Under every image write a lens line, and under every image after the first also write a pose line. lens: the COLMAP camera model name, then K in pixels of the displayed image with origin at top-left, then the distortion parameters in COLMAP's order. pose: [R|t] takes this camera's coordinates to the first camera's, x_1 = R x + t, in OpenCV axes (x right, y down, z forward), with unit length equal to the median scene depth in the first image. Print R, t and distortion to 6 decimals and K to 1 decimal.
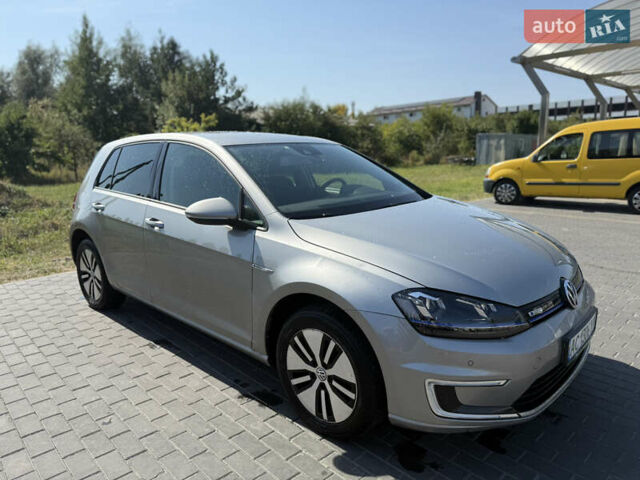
lens RADIAL K [[456.8, 0, 320.0], [0, 456.8, 240.0], [0, 0, 1]] dist [0.006938, -0.046402]
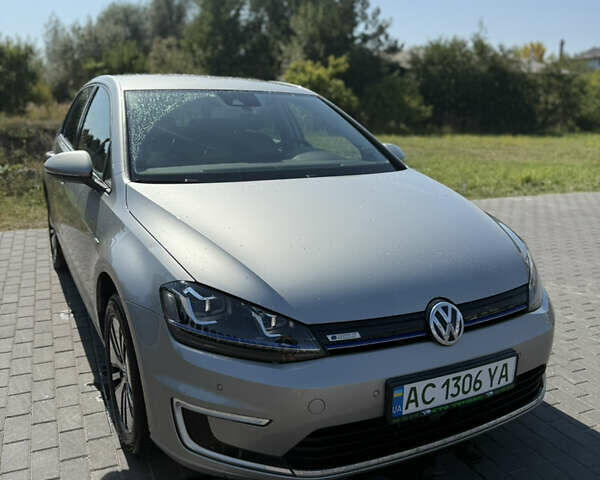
lens RADIAL K [[569.4, 0, 300.0], [0, 569.4, 240.0], [0, 0, 1]] dist [0.012547, -0.008049]
pose [[0.941915, 0.105149, -0.318967, 0.144303], [-0.091586, 0.994149, 0.057271, -0.007374], [0.323123, -0.024731, 0.946034, 0.032562]]
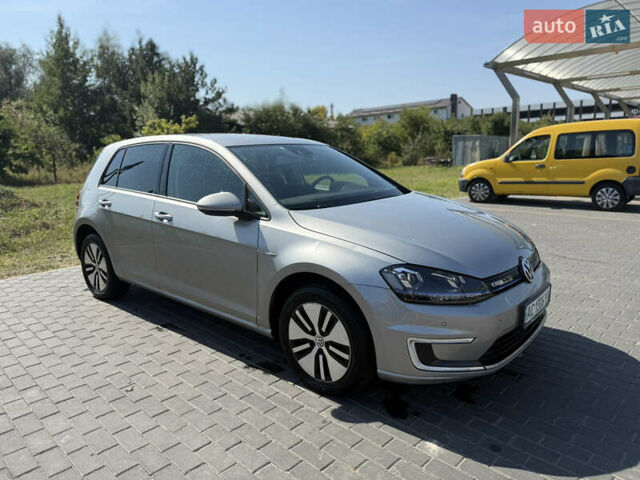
lens RADIAL K [[456.8, 0, 320.0], [0, 456.8, 240.0], [0, 0, 1]] dist [0.006938, -0.046402]
pose [[0.998966, -0.008806, 0.044608, -0.010885], [0.008933, 0.999957, -0.002668, 0.008815], [-0.044583, 0.003064, 0.999001, -0.040818]]
